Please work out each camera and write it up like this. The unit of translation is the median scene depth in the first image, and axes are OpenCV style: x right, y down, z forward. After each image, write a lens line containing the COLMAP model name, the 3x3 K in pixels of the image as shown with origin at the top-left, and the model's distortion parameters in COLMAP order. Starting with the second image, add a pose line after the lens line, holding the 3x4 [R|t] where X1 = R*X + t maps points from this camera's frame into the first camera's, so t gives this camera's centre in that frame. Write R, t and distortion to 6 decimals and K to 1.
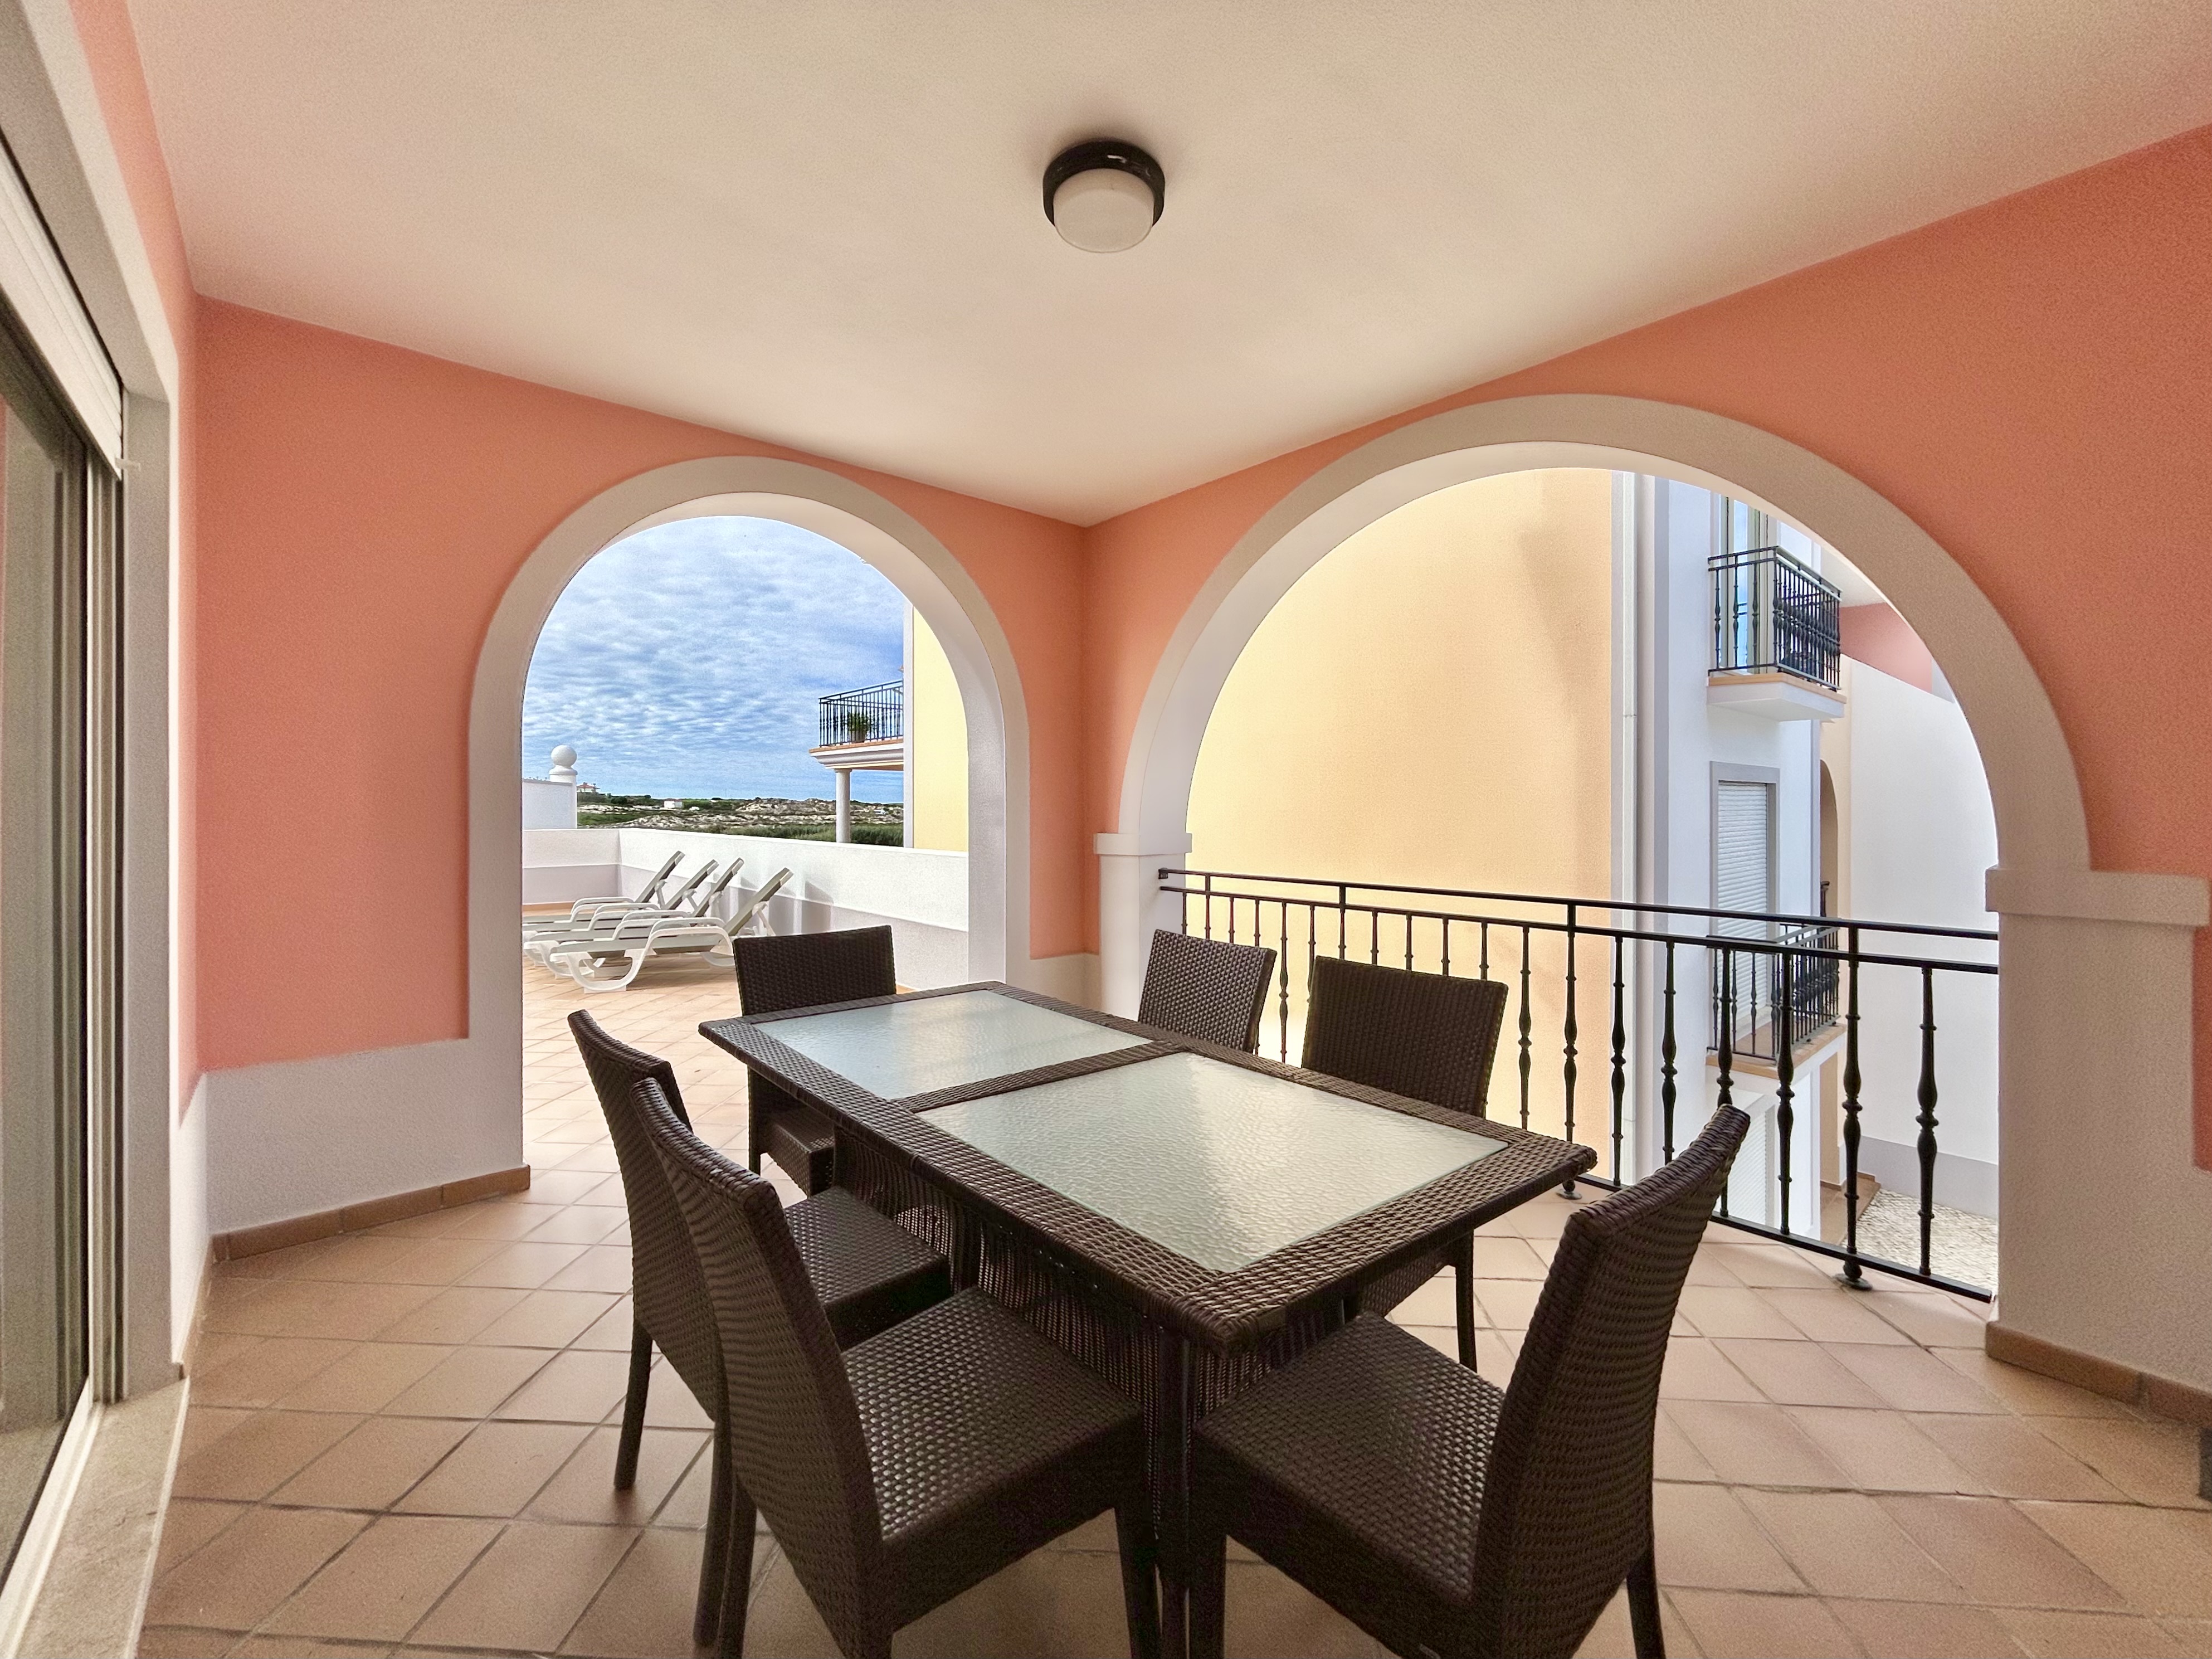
lens RADIAL K [[906.6, 0, 1109.1], [0, 906.6, 812.1], [0, 0, 1]] dist [-0.000691, 0.000101]
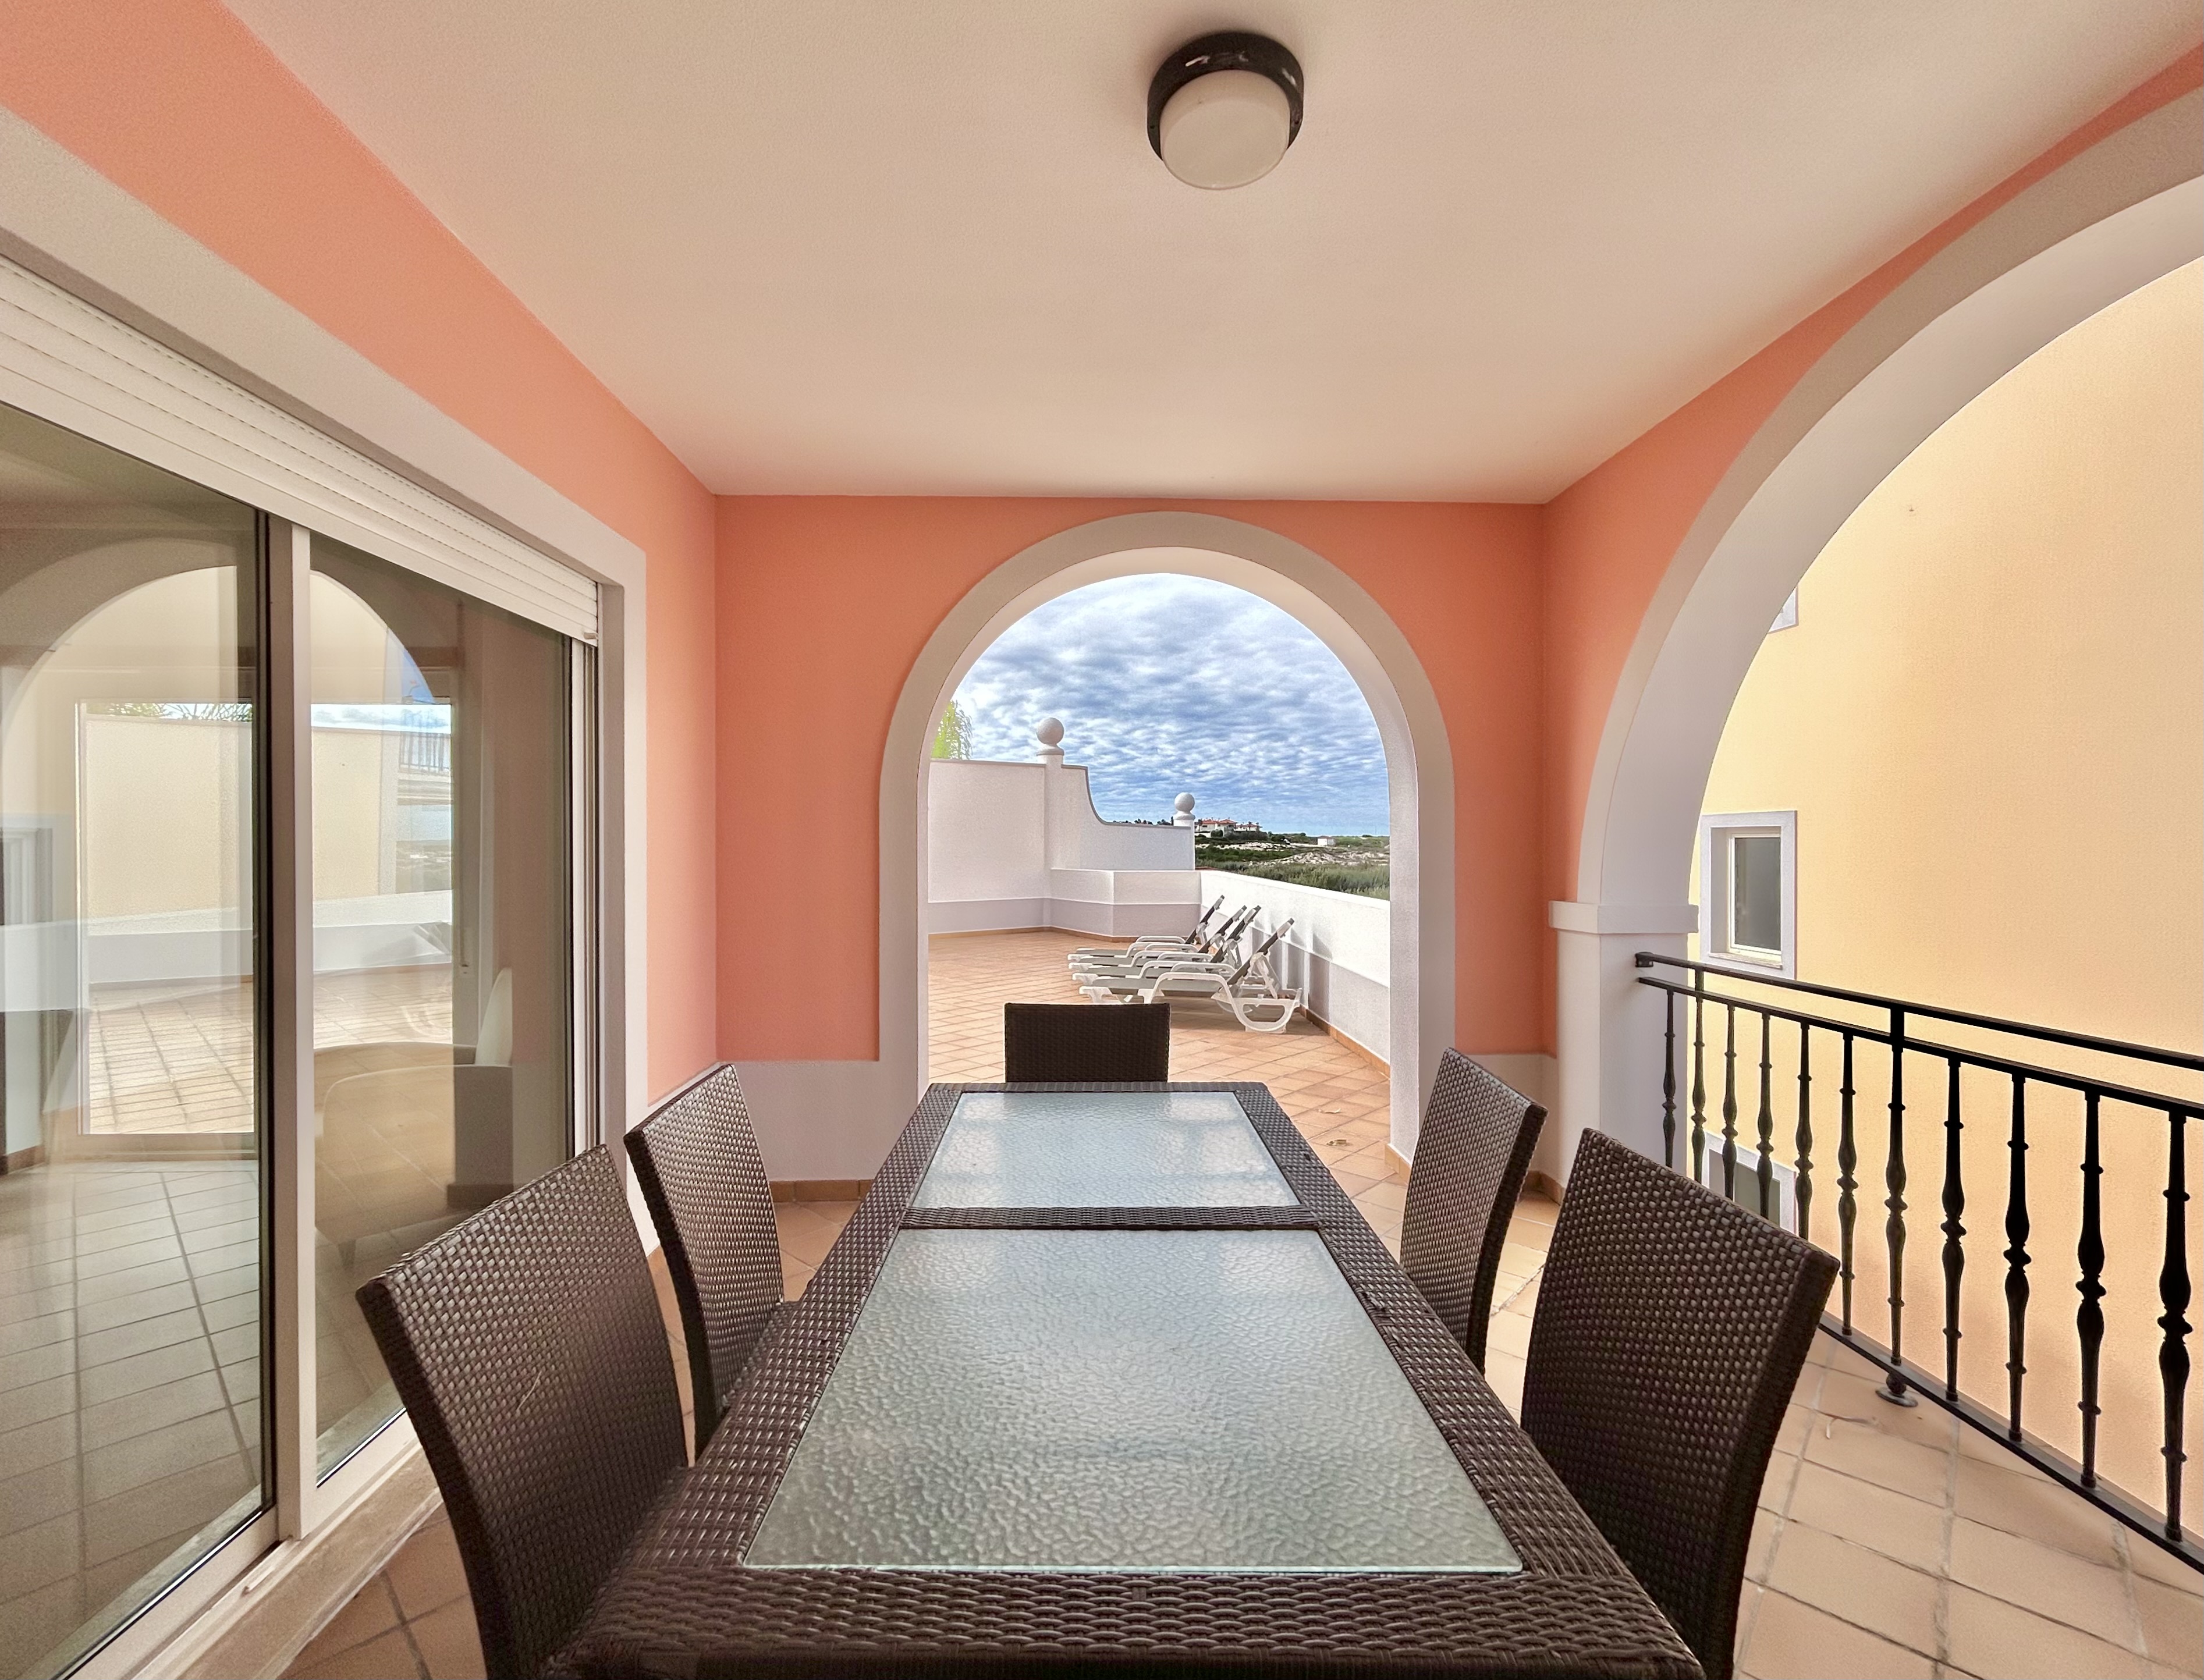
lens RADIAL K [[954.0, 0, 1102.0], [0, 954.0, 840.0], [0, 0, 1]] dist [-0.007832, 0.000056]
pose [[0.775529, -0.003921, -0.631299, 0.139567], [-0.002150, 0.999959, -0.008852, -0.014002], [0.631308, 0.008223, 0.775489, 0.094151]]
